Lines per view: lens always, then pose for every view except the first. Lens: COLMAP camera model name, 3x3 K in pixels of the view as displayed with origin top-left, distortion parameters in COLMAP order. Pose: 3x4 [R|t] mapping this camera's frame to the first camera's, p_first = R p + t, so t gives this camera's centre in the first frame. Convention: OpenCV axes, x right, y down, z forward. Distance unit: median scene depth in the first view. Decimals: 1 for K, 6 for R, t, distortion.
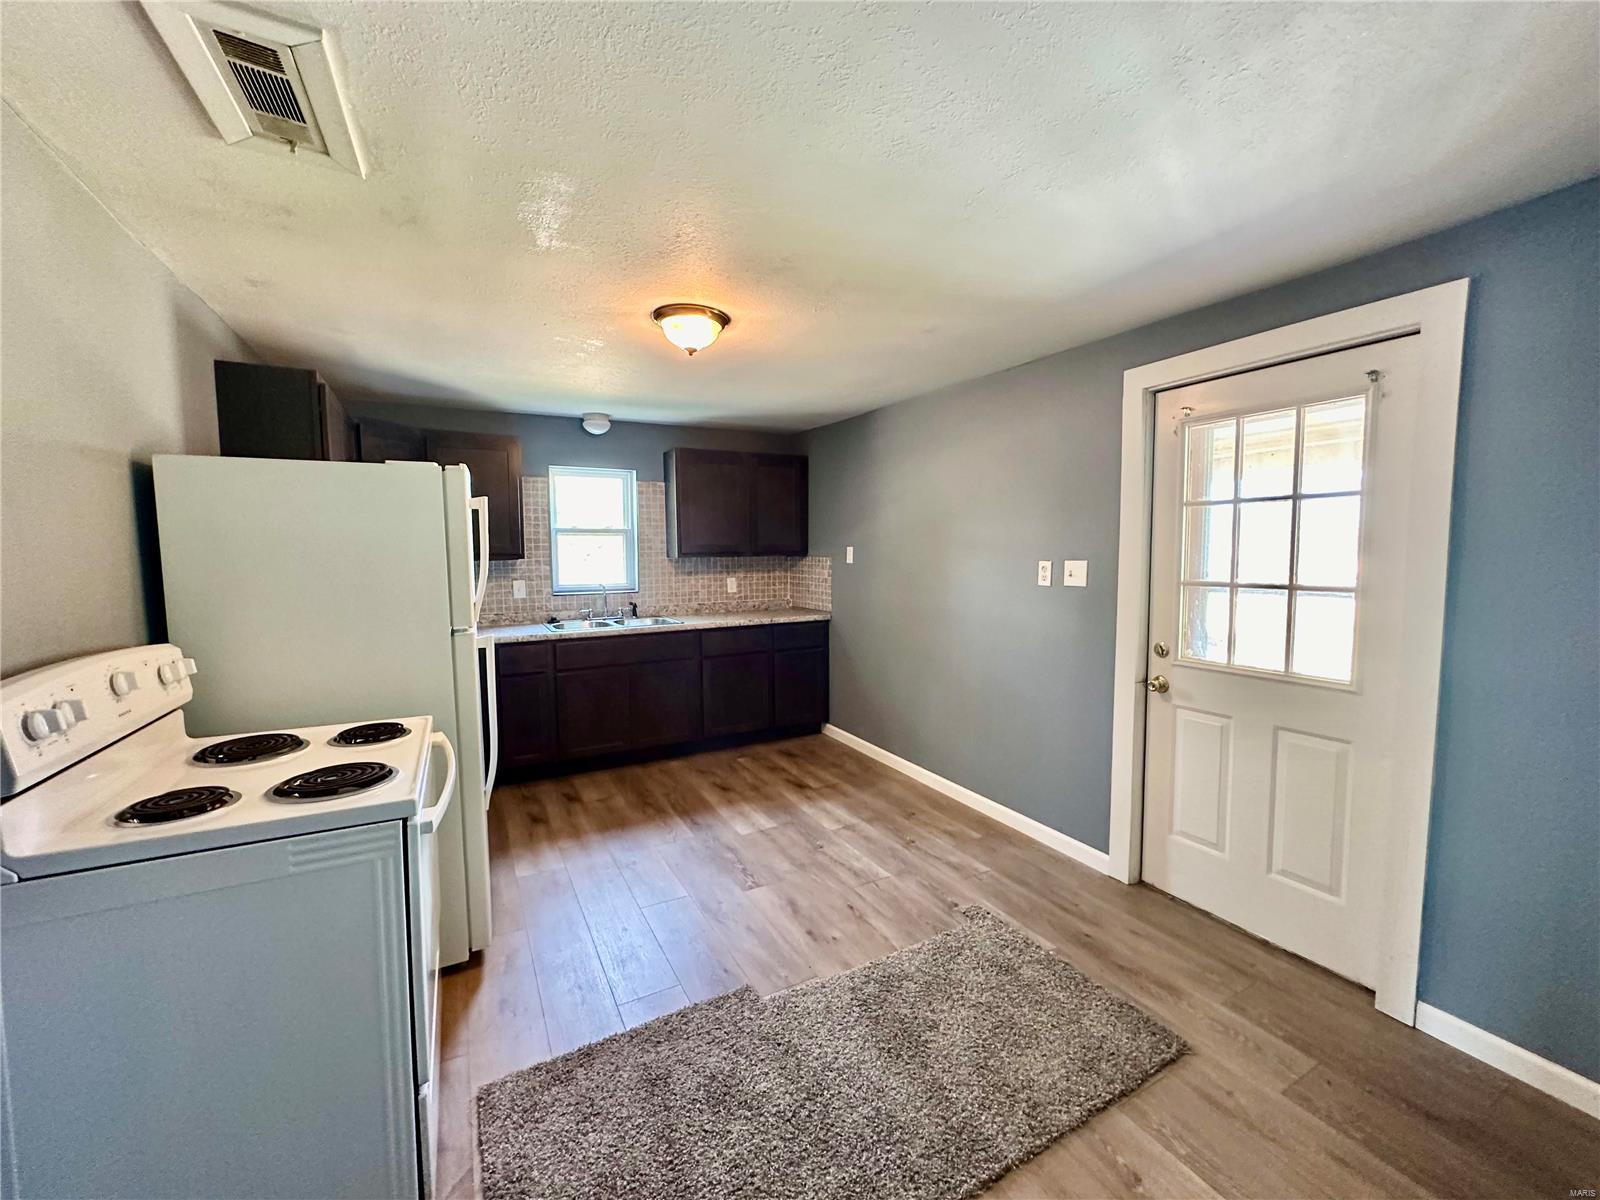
lens RADIAL K [[633.9, 0, 803.4], [0, 633.9, 594.1], [0, 0, 1]] dist [0.001311, -0.000016]
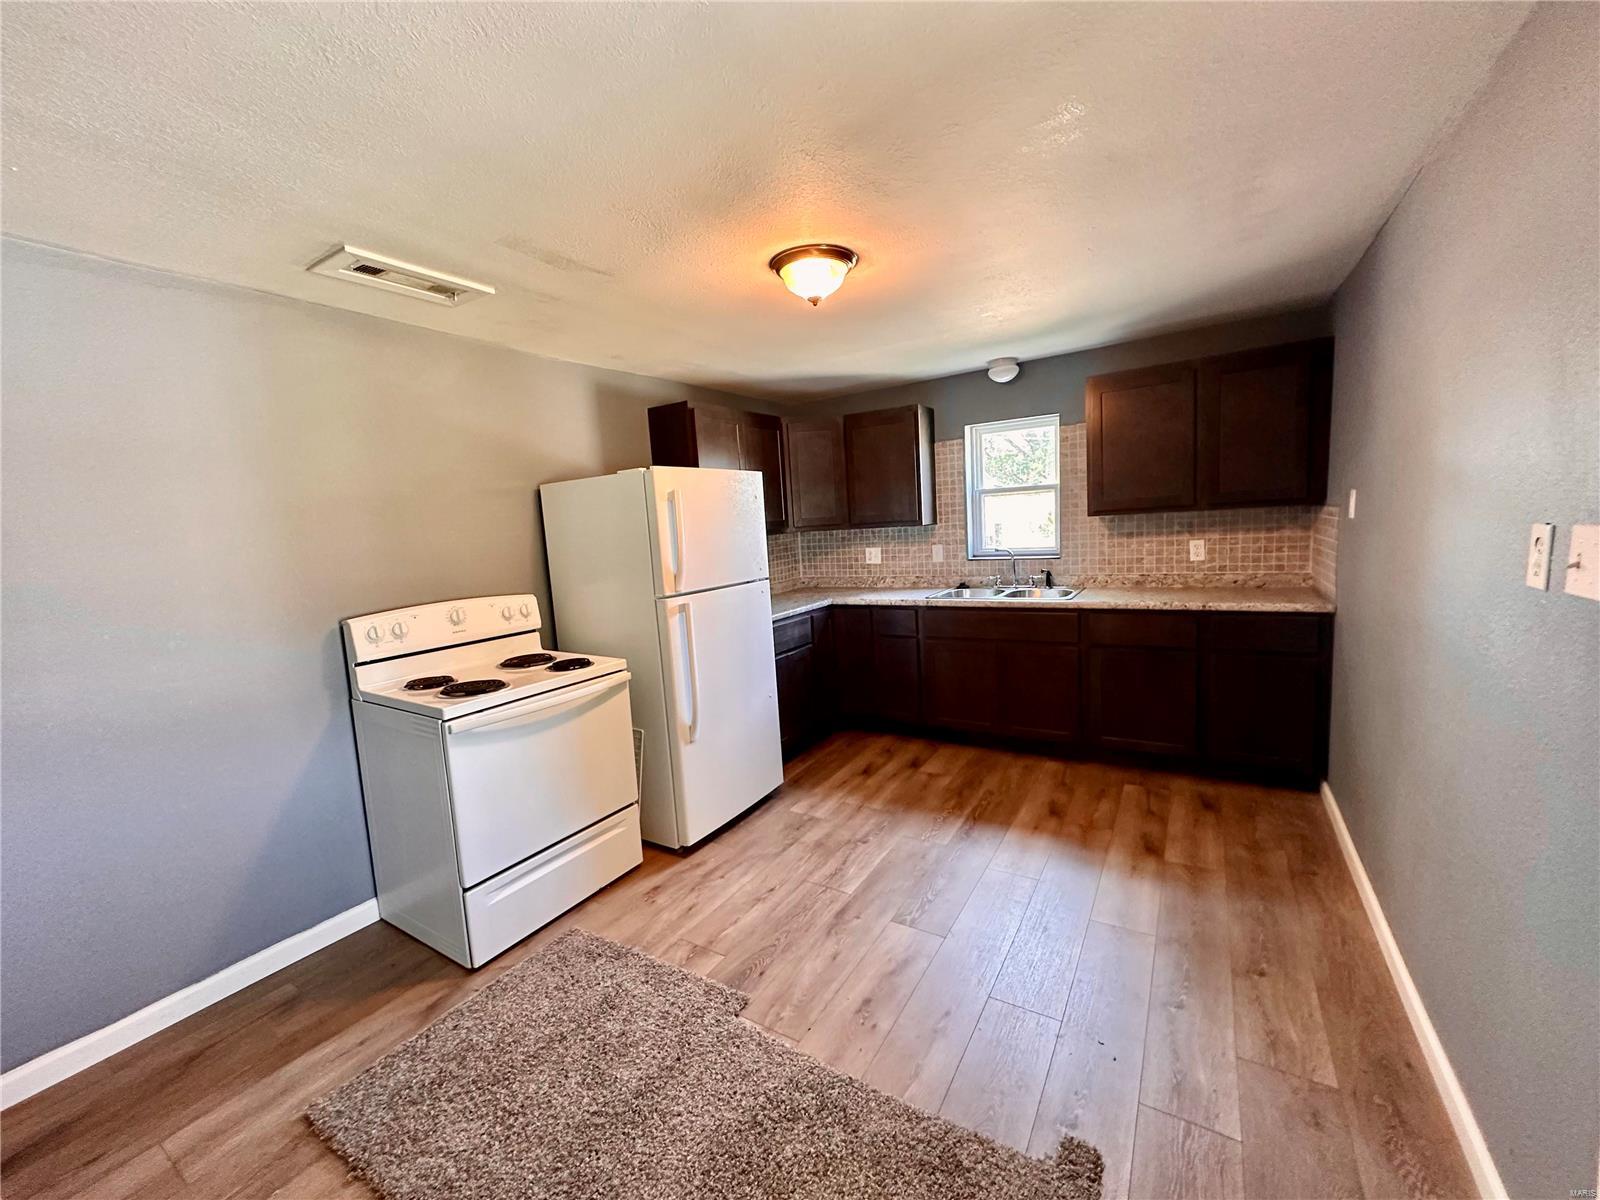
lens RADIAL K [[638.2, 0, 800.9], [0, 638.2, 597.3], [0, 0, 1]] dist [0.000036, -0.000270]
pose [[0.489731, 0.080827, -0.868119, 0.363447], [-0.002966, 0.995842, 0.091046, -0.031688], [0.871869, -0.042013, 0.487934, 0.313703]]
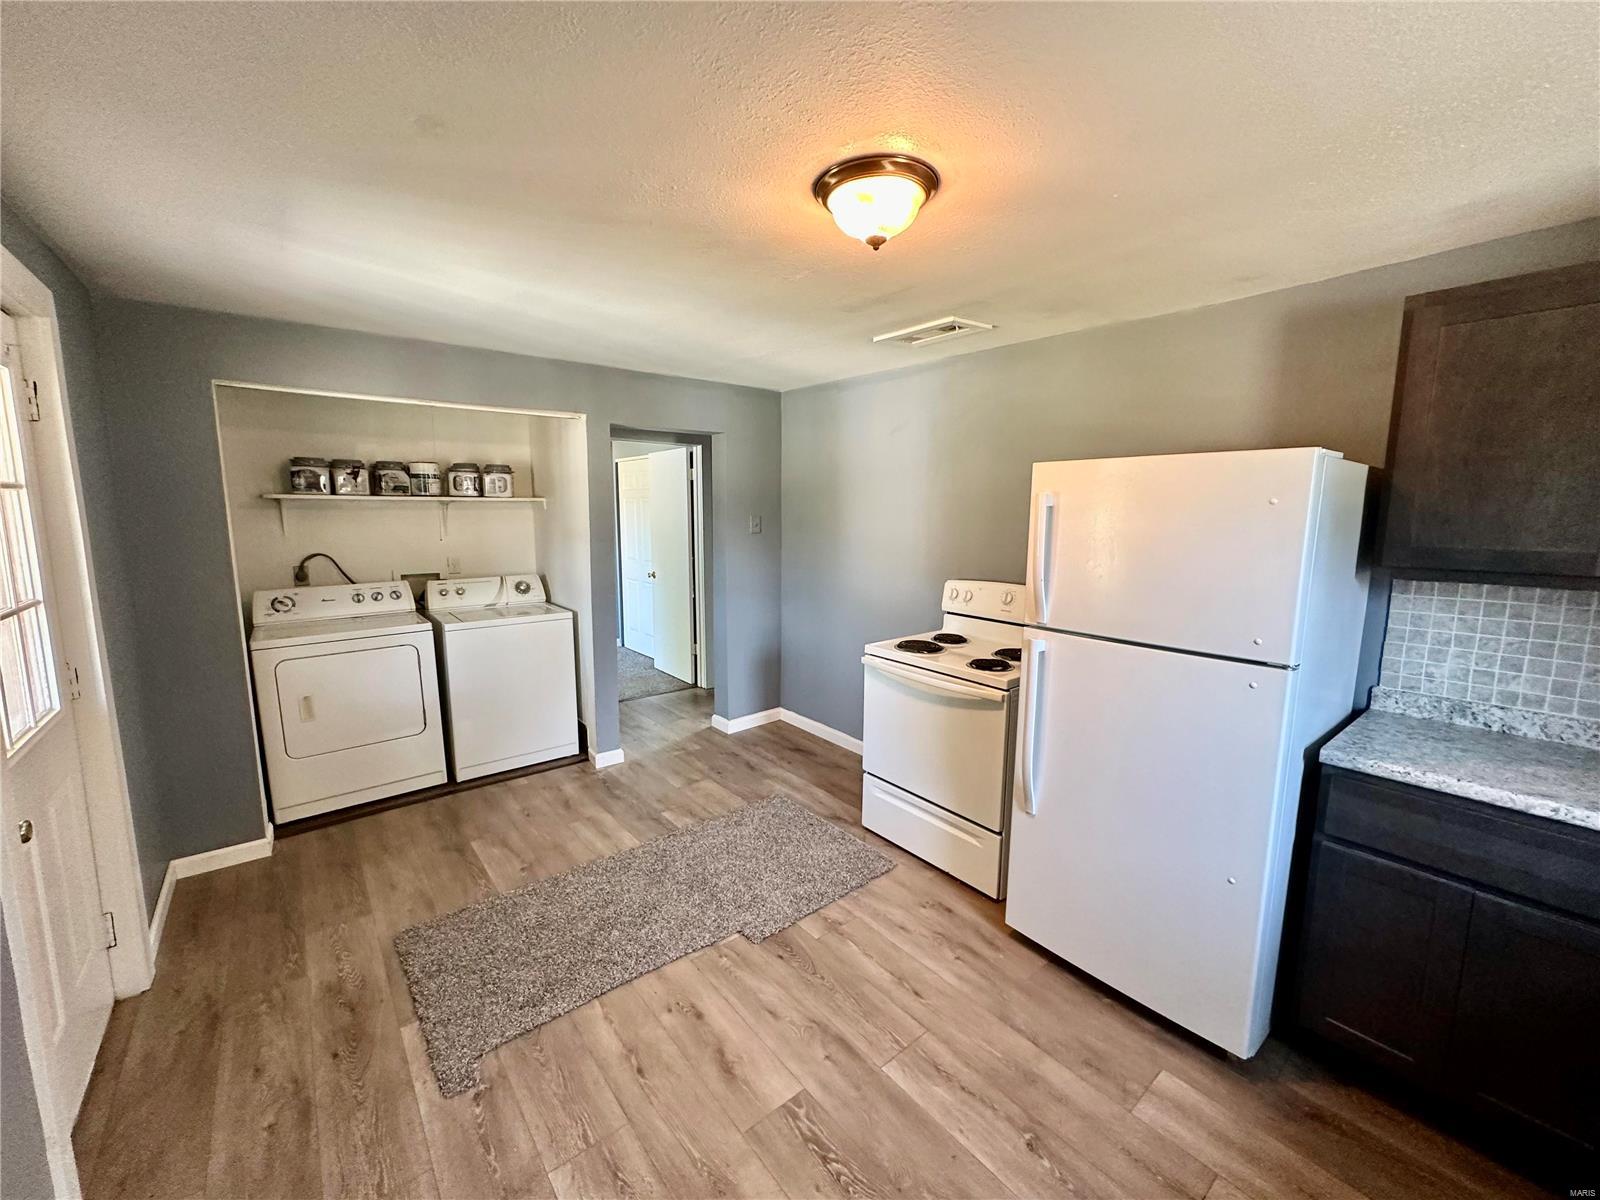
lens RADIAL K [[638.2, 0, 800.9], [0, 638.2, 597.3], [0, 0, 1]] dist [0.000036, -0.000270]
pose [[-0.983143, 0.023235, -0.181356, 0.010222], [-0.014642, 0.978702, 0.204762, -0.099838], [0.182251, 0.203966, -0.961864, 0.980086]]
